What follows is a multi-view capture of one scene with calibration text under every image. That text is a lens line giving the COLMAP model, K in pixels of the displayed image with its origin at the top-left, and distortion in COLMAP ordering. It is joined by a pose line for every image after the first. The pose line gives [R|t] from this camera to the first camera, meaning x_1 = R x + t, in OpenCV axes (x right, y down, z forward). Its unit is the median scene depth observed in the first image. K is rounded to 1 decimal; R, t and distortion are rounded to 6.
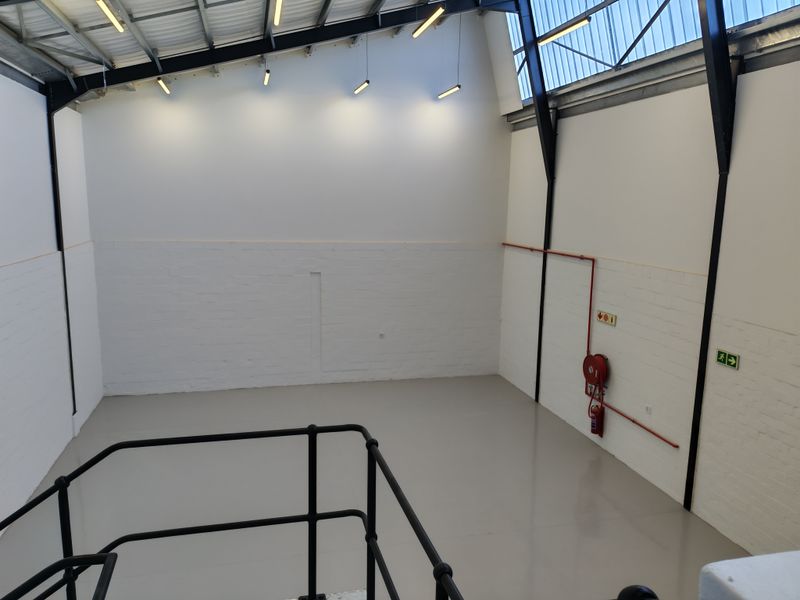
lens RADIAL K [[614.3, 0, 401.4], [0, 614.3, 299.0], [0, 0, 1]] dist [0.029977, -0.025139]
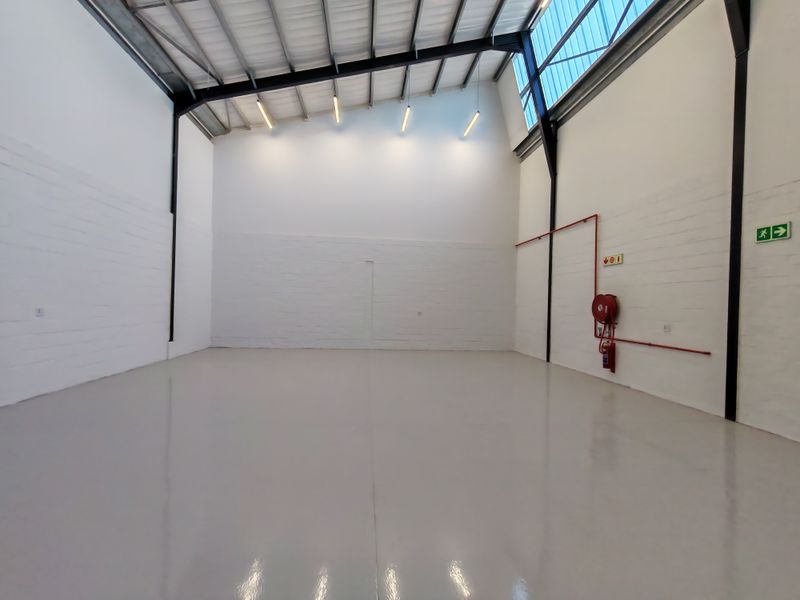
lens RADIAL K [[370.9, 0, 400.5], [0, 370.9, 303.1], [0, 0, 1]] dist [-0.000319, 0.001764]
pose [[0.989251, 0.008273, -0.145992, 0.054815], [-0.033471, 0.984702, -0.170999, 0.227275], [0.142344, 0.174048, 0.974395, 0.308205]]
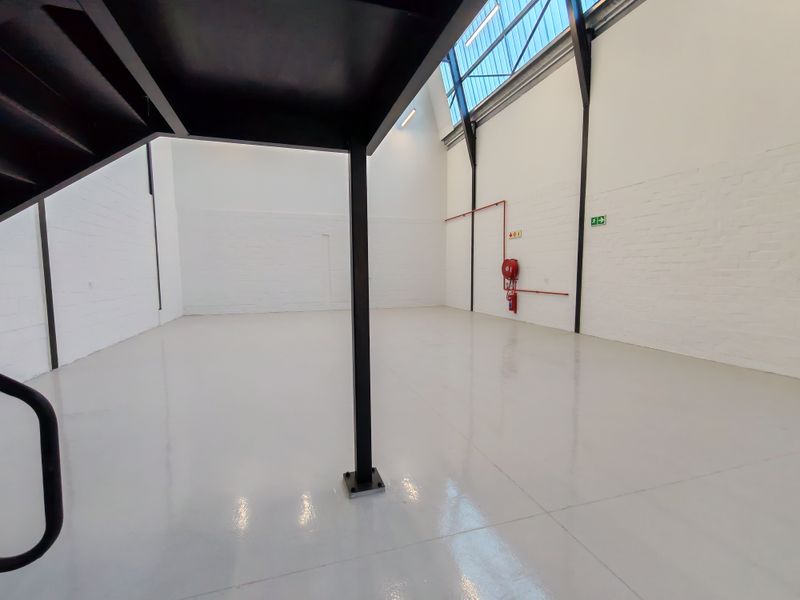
lens RADIAL K [[370.9, 0, 401.7], [0, 370.9, 302.6], [0, 0, 1]] dist [-0.000319, 0.001764]
pose [[0.997938, -0.028131, 0.057700, -0.010449], [0.032965, 0.995868, -0.084615, 0.265998], [-0.055081, 0.086342, 0.994742, 0.098923]]
